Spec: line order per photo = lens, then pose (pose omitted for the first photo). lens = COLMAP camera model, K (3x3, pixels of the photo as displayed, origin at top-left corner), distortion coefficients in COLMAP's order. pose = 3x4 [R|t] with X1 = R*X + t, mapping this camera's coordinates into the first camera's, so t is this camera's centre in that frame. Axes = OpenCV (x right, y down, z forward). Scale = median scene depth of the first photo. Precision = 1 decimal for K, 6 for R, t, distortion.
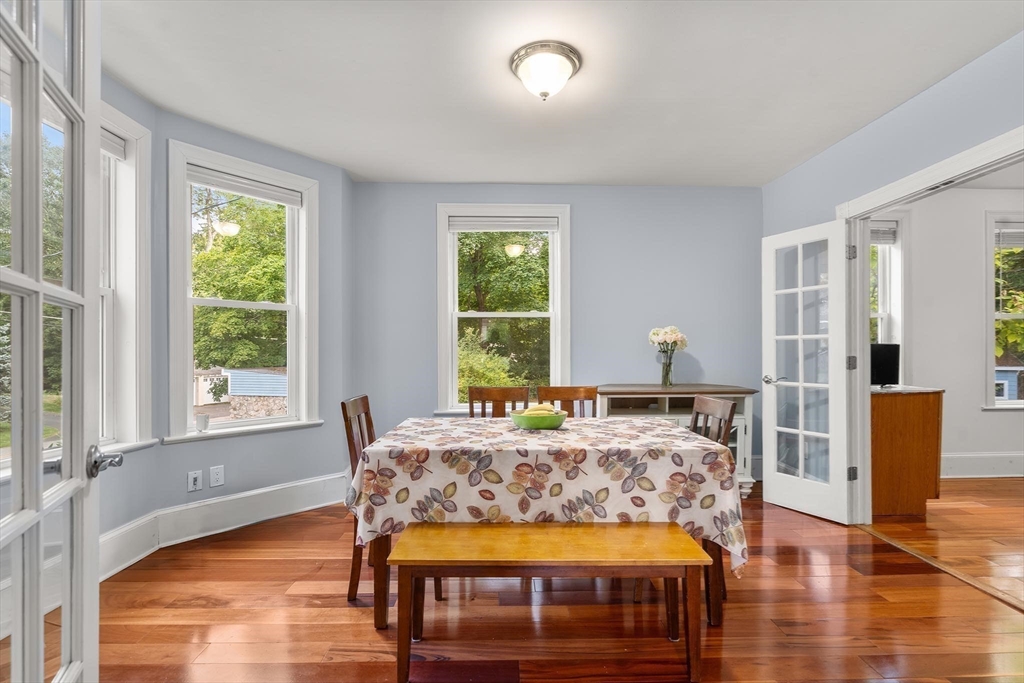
lens RADIAL K [[474.5, 0, 513.6], [0, 474.5, 351.3], [0, 0, 1]] dist [-0.001442, 0.001560]
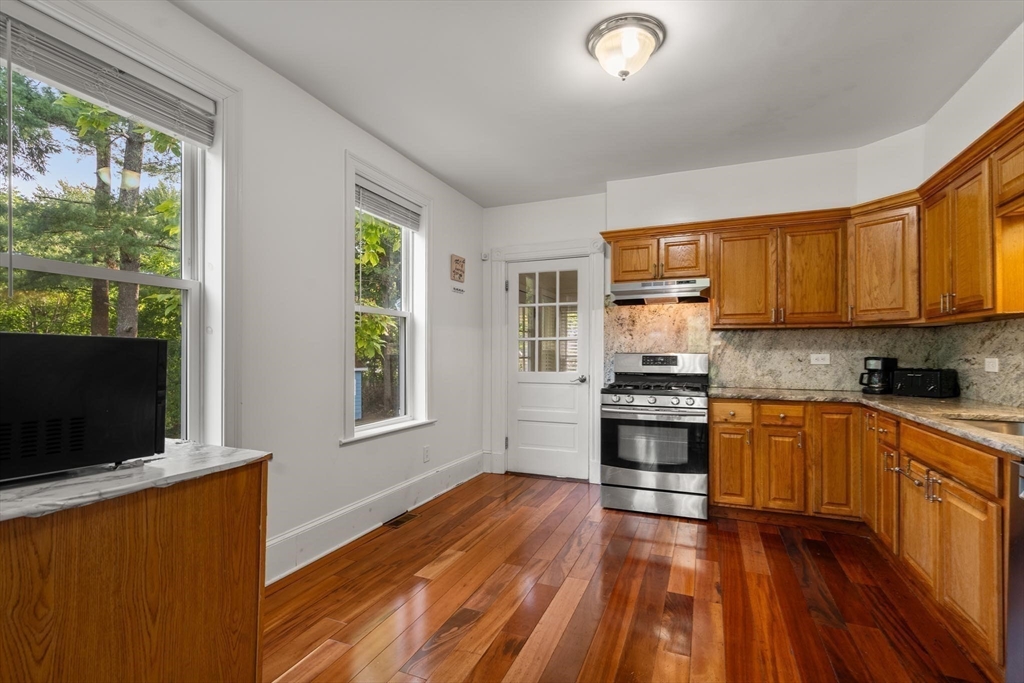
lens RADIAL K [[474.5, 0, 513.6], [0, 474.5, 351.3], [0, 0, 1]] dist [-0.001442, 0.001560]
pose [[0.425761, 0.009767, 0.904783, 1.061248], [-0.002665, 0.999951, -0.009540, -0.006663], [-0.904832, 0.001651, 0.425766, 1.080202]]
